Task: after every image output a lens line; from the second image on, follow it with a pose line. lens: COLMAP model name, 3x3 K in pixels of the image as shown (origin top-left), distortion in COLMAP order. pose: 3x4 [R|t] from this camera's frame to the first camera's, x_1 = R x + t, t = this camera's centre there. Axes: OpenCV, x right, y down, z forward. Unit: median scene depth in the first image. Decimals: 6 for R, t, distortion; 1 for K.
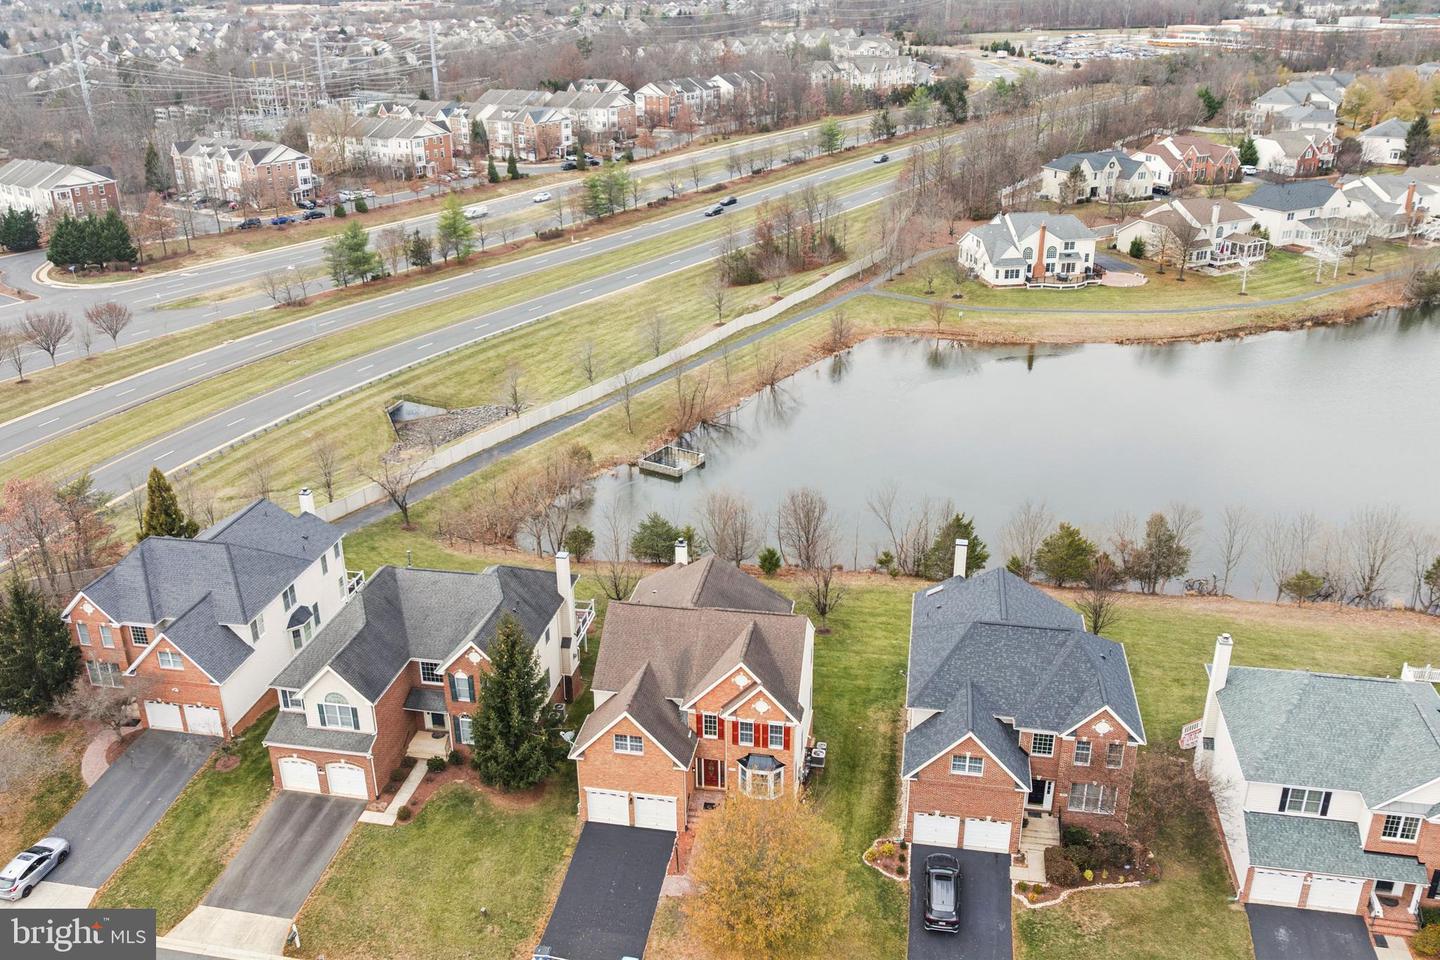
lens RADIAL K [[1209.6, 0, 714.0], [0, 1209.6, 478.9], [0, 0, 1]] dist [-0.004798, -0.037573]
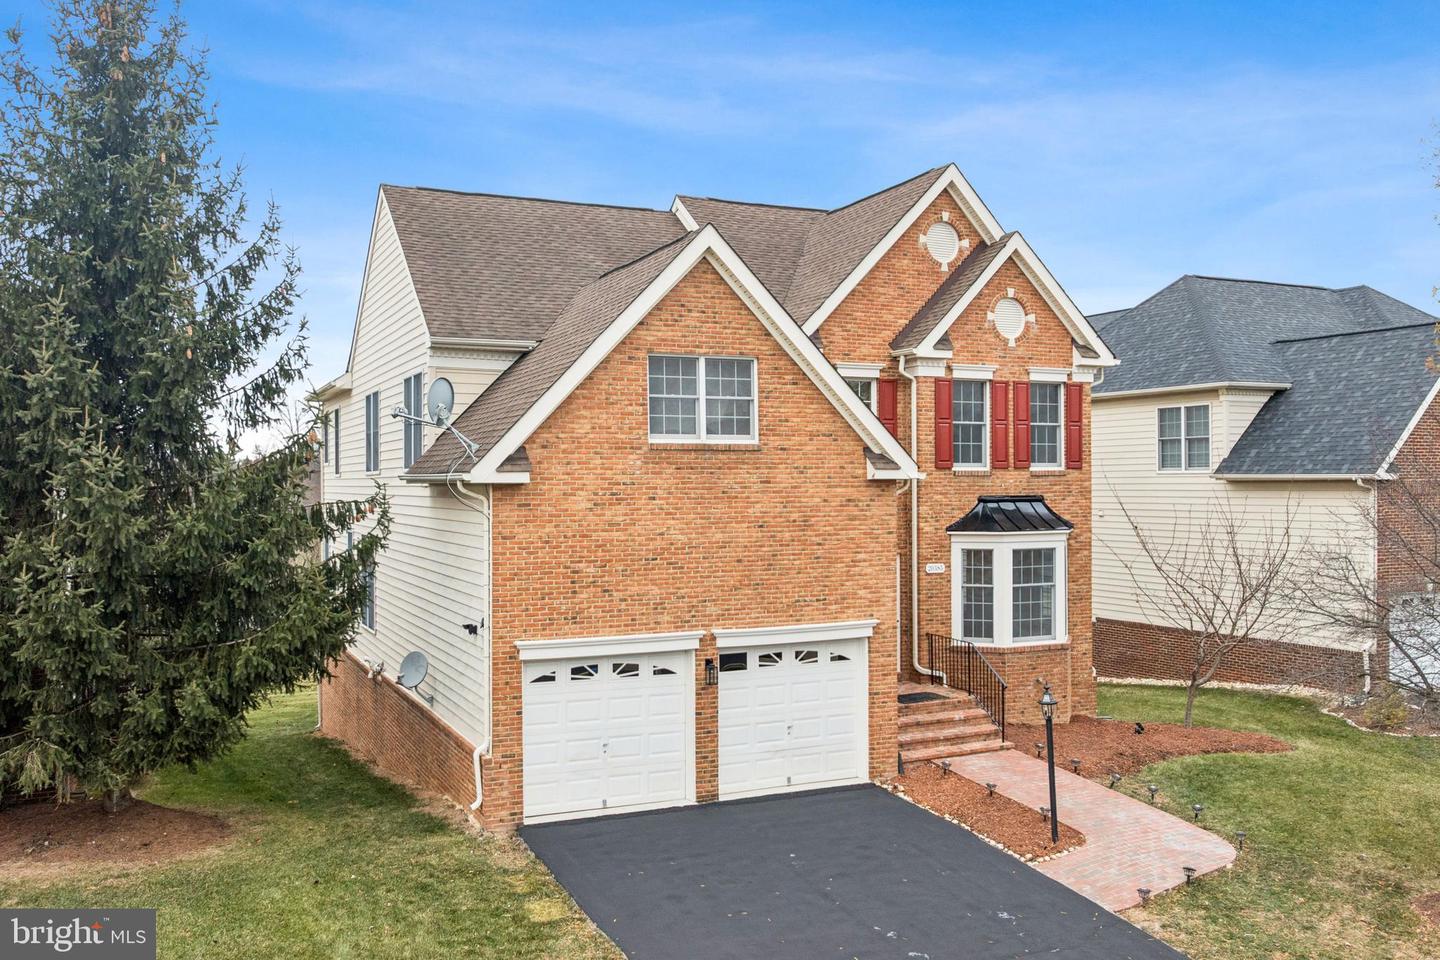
lens RADIAL K [[1209.6, 0, 714.0], [0, 1209.6, 478.9], [0, 0, 1]] dist [-0.004798, -0.037573]
pose [[0.816014, 0.007932, 0.577977, -0.186423], [0.224055, 0.917393, -0.328921, 0.277512], [-0.532842, 0.397903, 0.746829, 0.716746]]
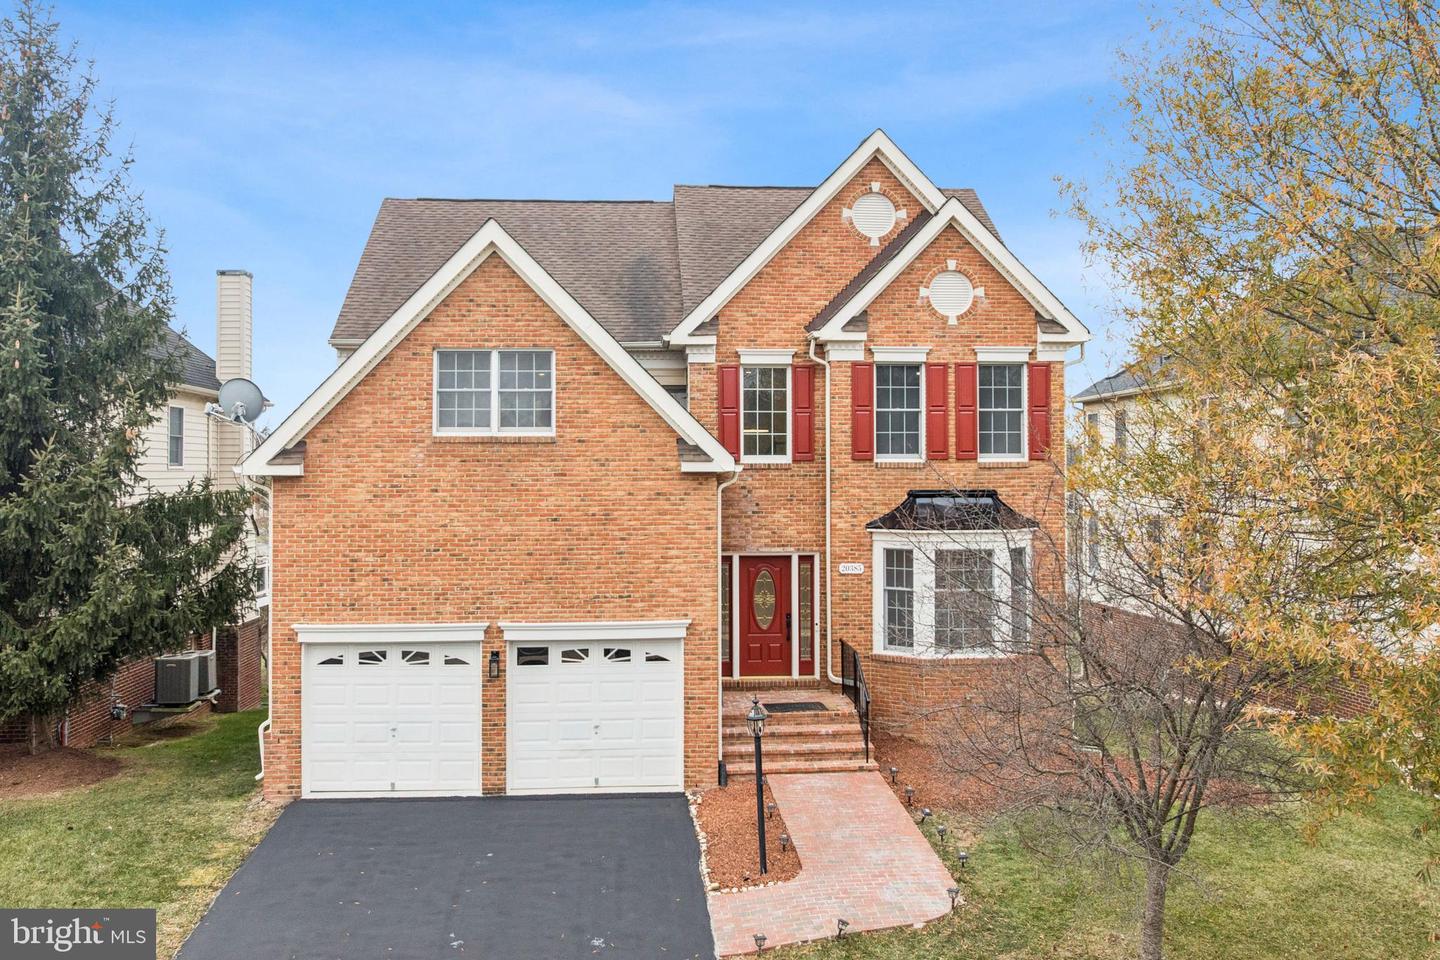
lens RADIAL K [[1217.3, 0, 712.8], [0, 1217.3, 447.3], [0, 0, 1]] dist [-0.005631, -0.019258]
pose [[0.967401, 0.013008, 0.252914, -0.079301], [0.093205, 0.910295, -0.403330, 0.293997], [-0.235473, 0.413755, 0.879408, 0.675558]]
